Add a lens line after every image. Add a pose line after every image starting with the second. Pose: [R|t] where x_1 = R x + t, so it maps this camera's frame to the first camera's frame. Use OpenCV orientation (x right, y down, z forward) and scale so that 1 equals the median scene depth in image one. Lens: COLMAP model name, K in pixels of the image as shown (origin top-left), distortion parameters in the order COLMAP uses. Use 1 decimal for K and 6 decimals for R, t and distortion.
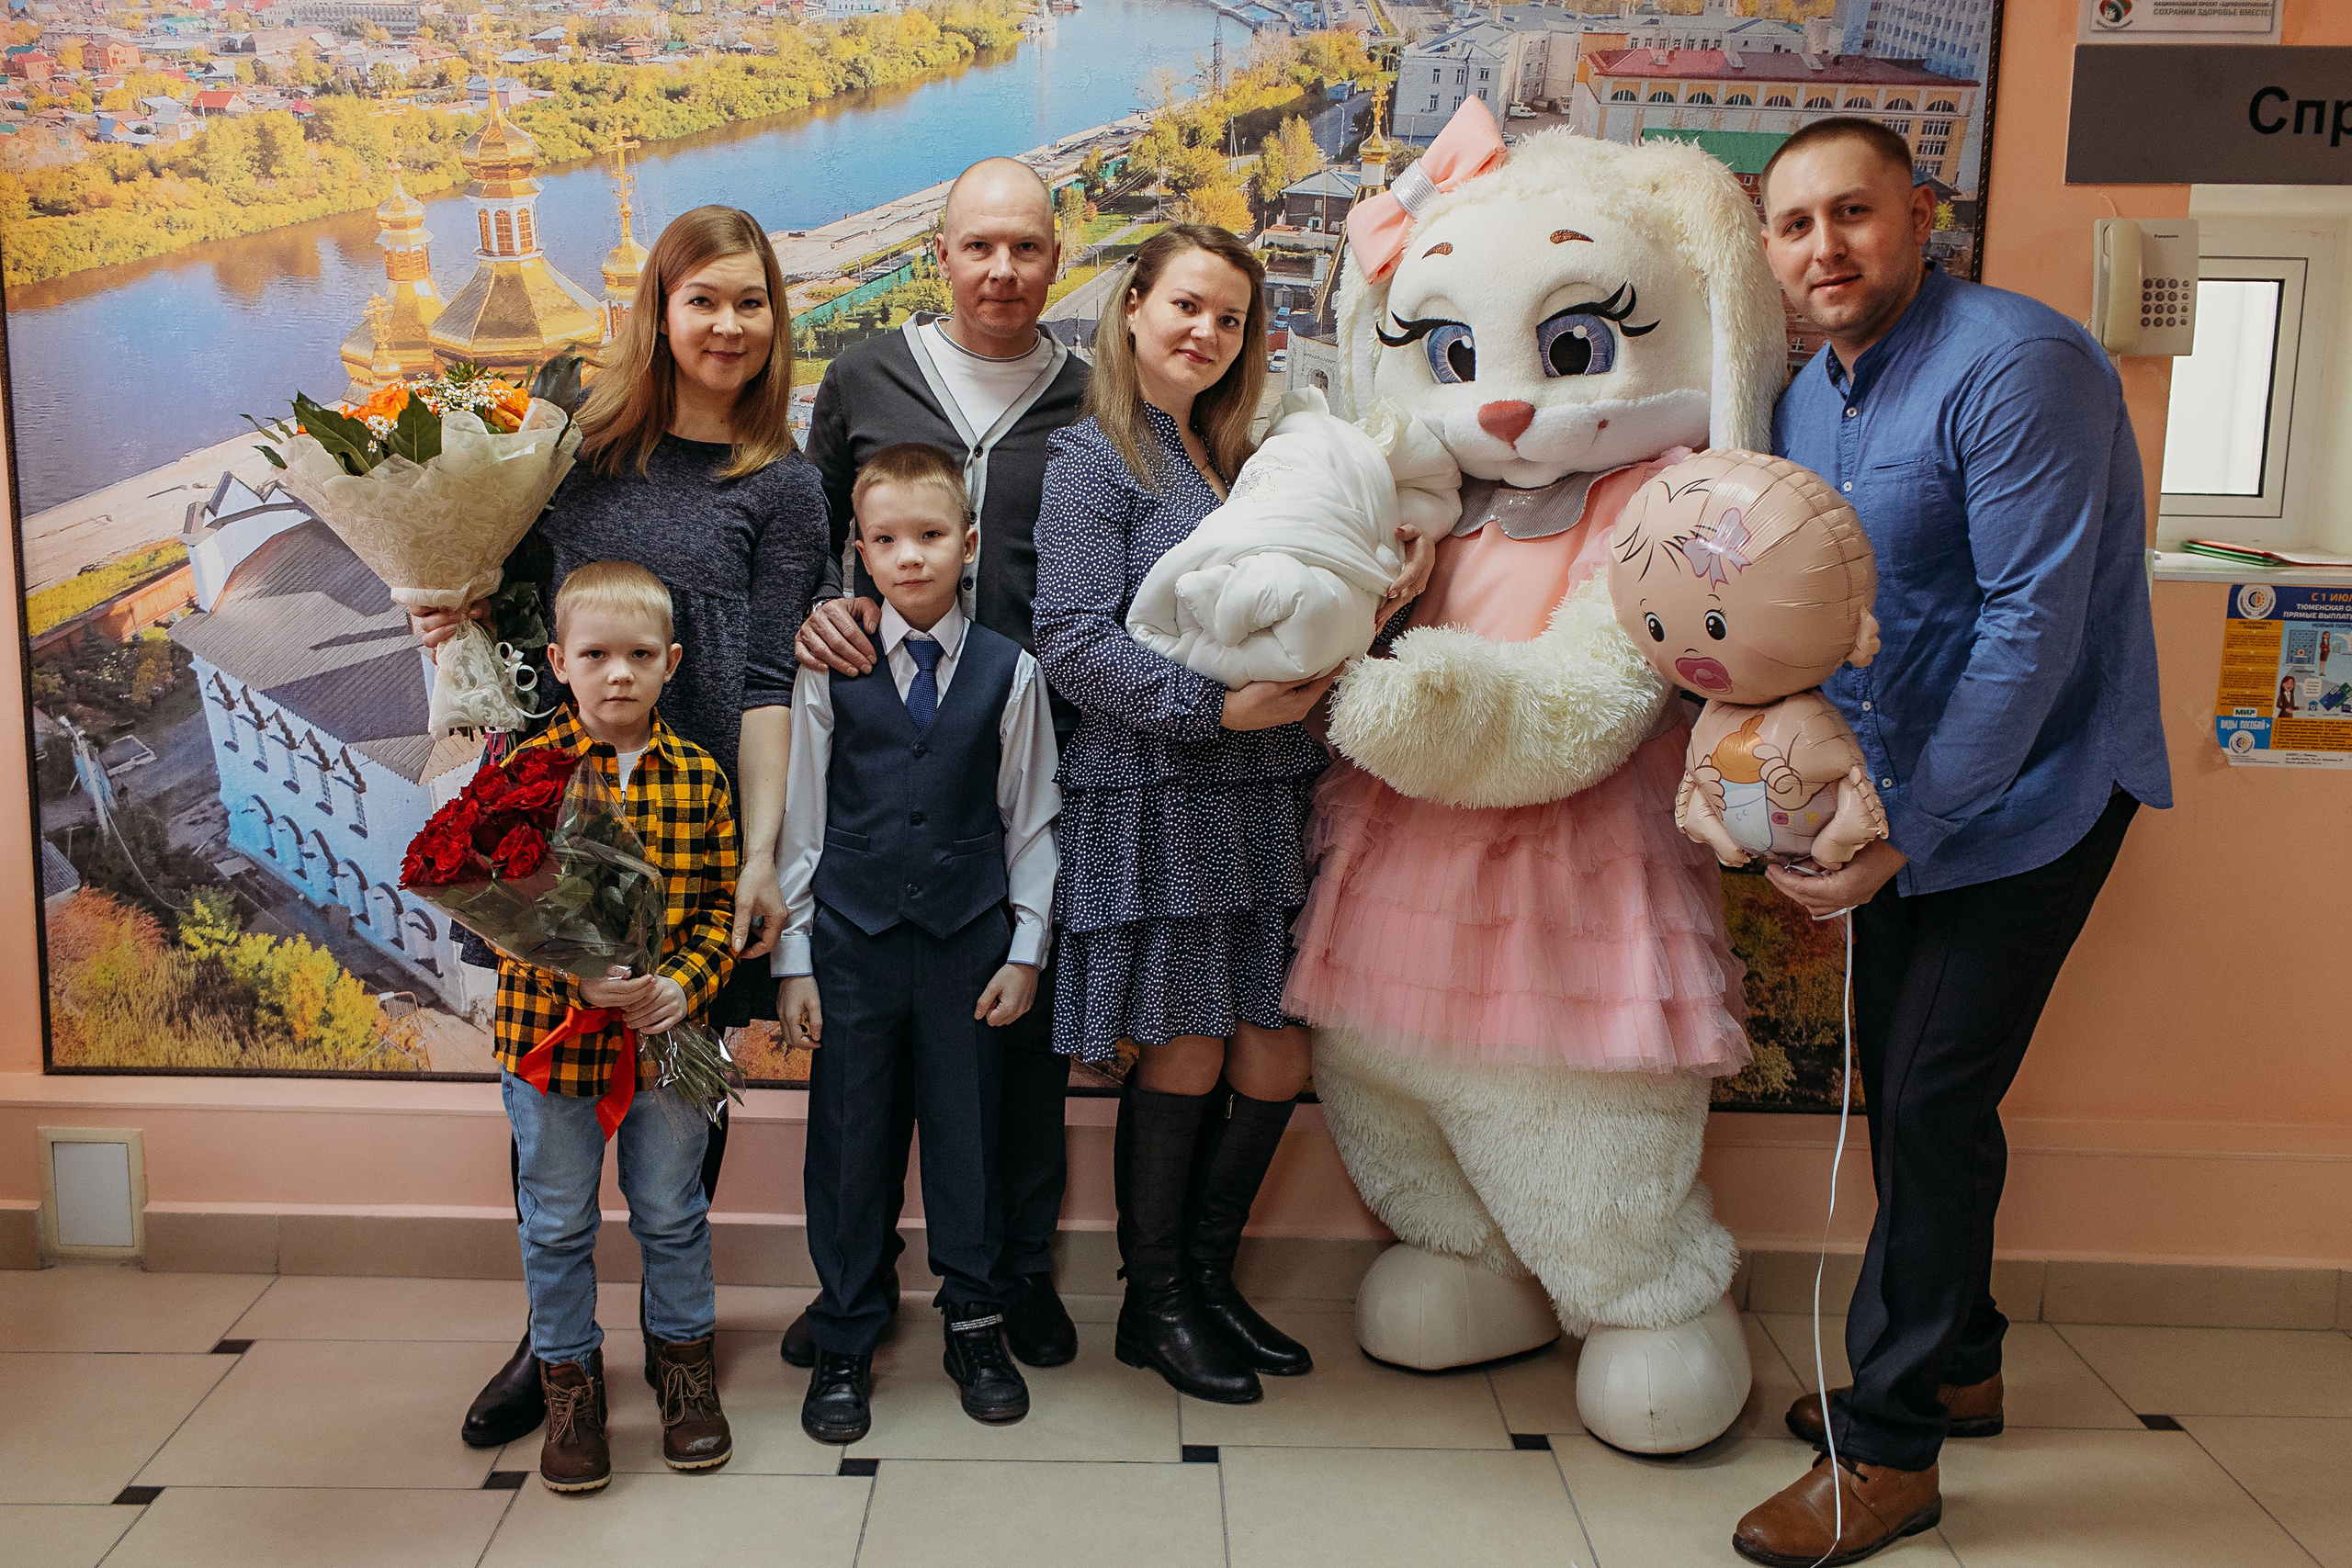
lens RADIAL K [[2411.5, 0, 1123.9], [0, 2411.5, 792.8], [0, 0, 1]] dist [0.015451, -0.007902]
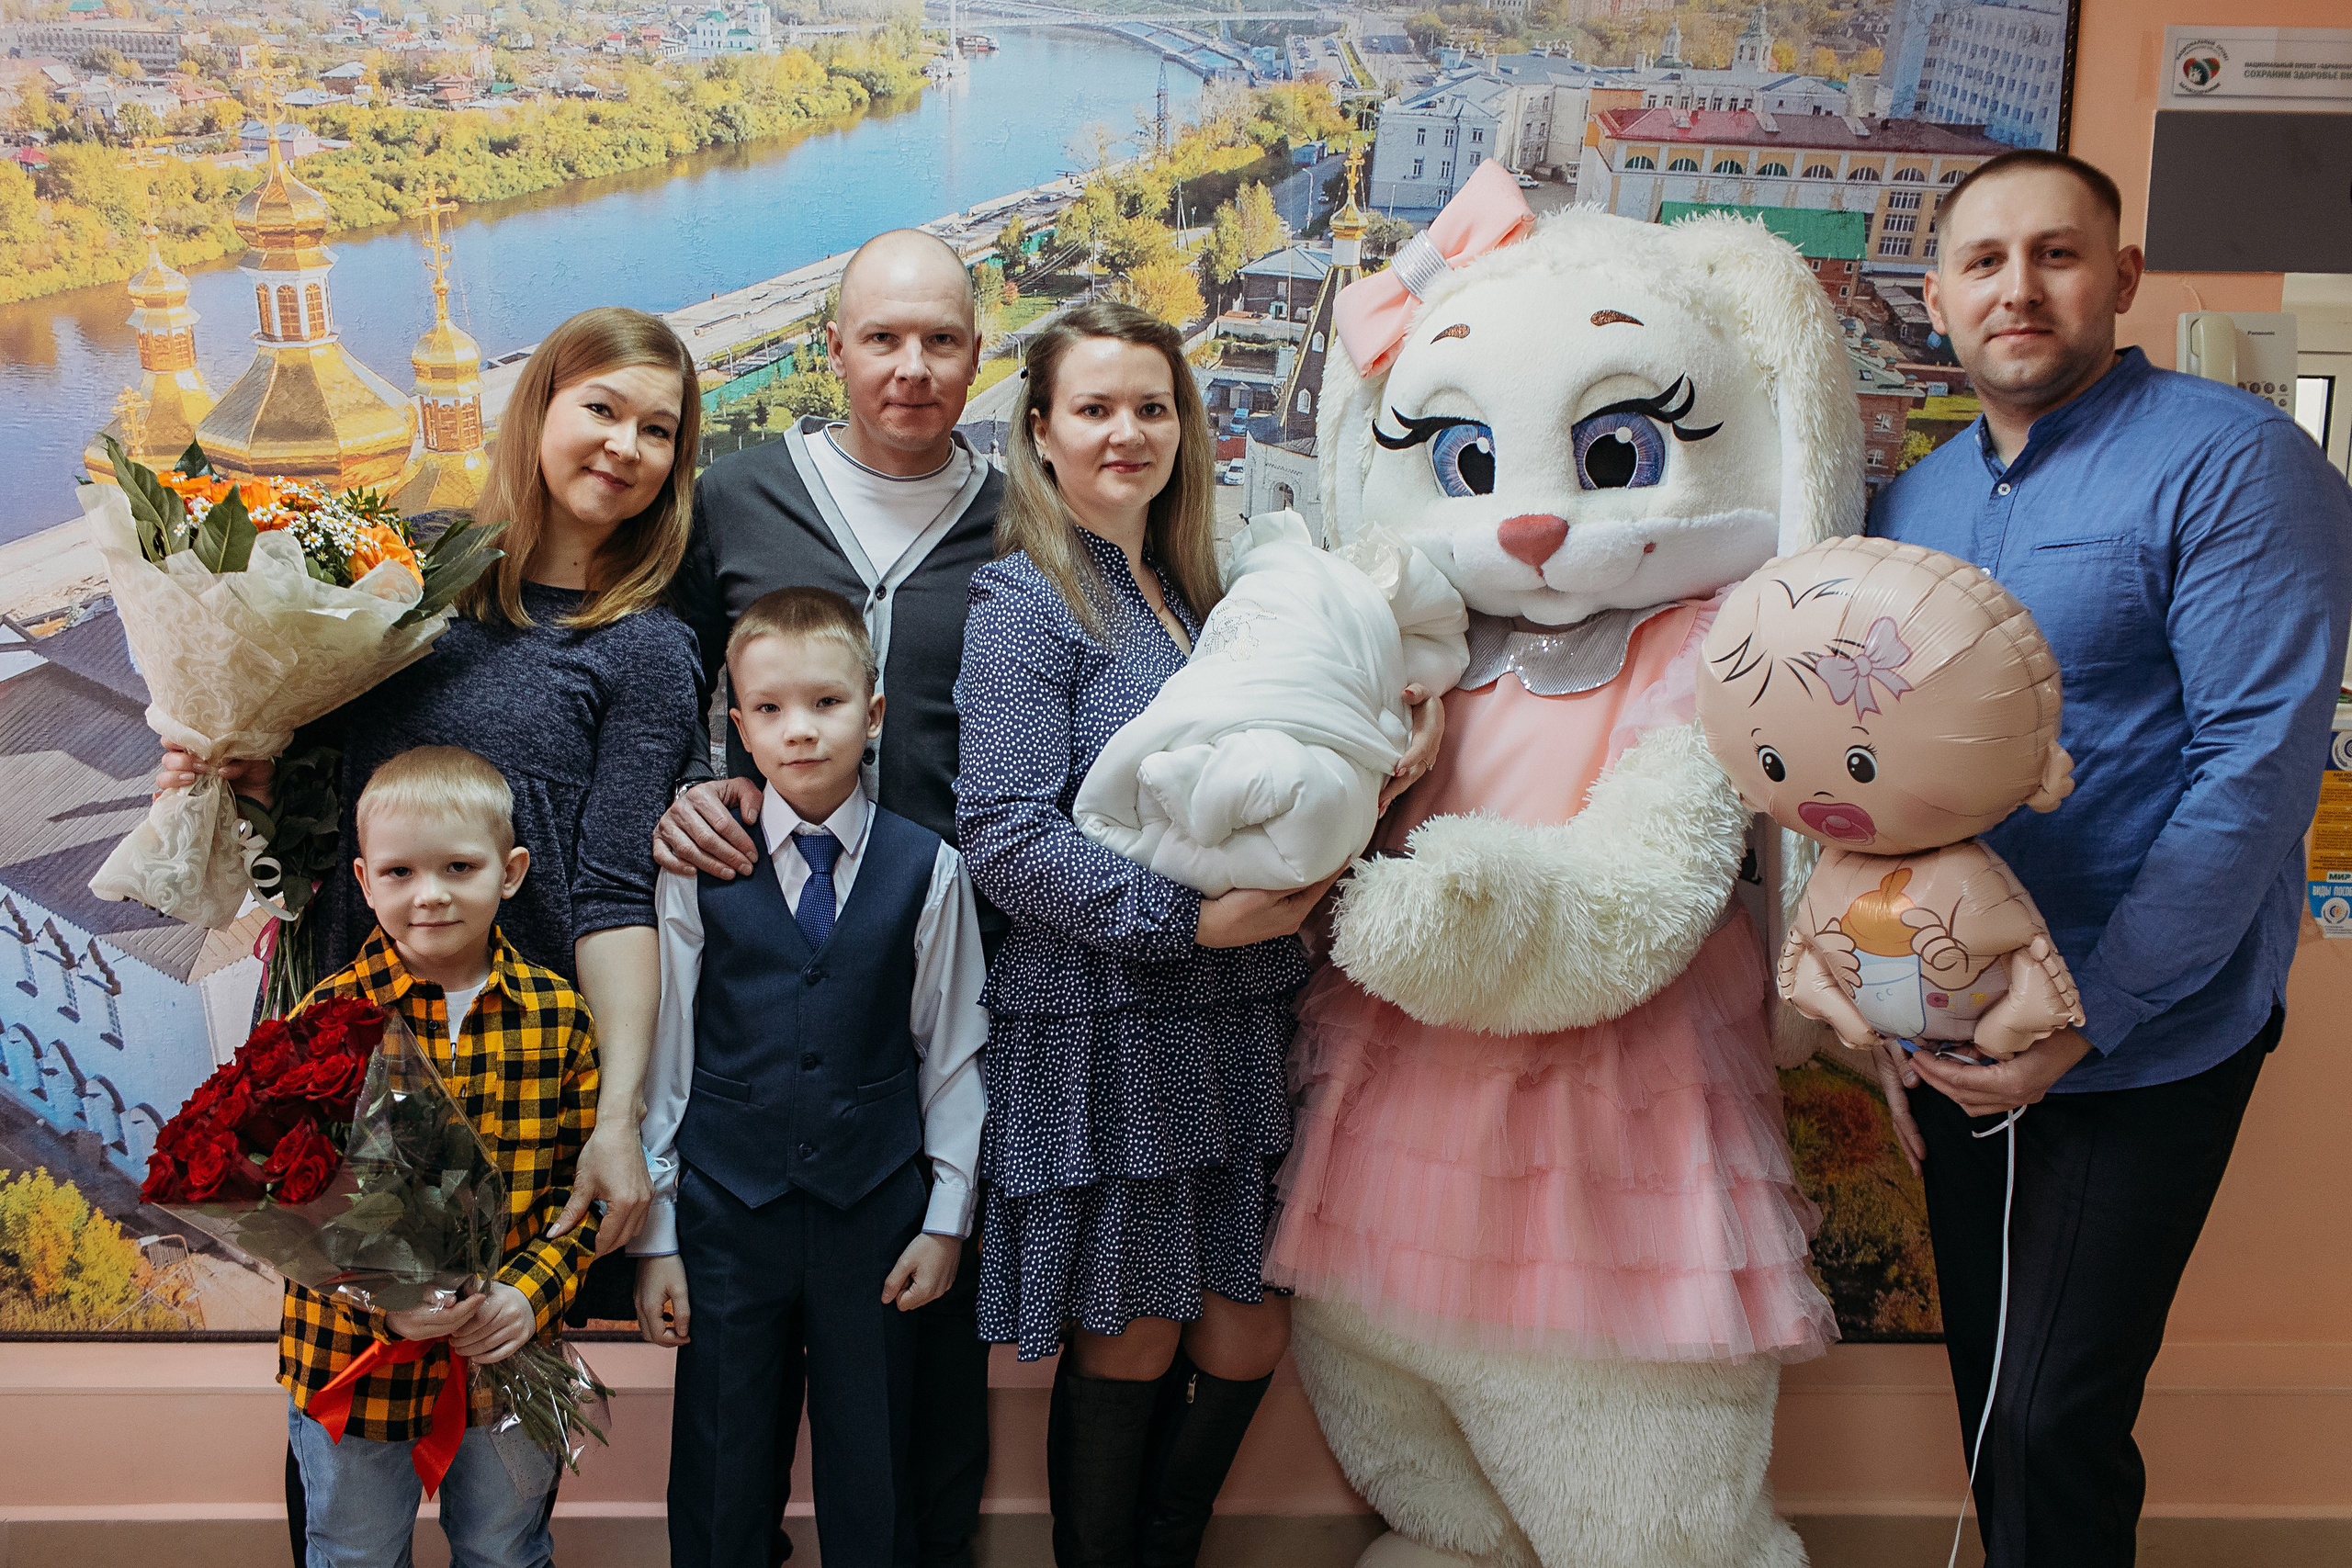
lens RADIAL K [[2350.5, 0, 1150.5], [0, 2350.5, 800.4], [0, 0, 1]] dist [0.011397, -0.011991]
pose [[0.997346, -0.007347, 0.072437, -0.025605], [0.008446, 0.999854, -0.014870, -0.053555], [-0.072318, 0.015442, 0.997262, 0.190742]]
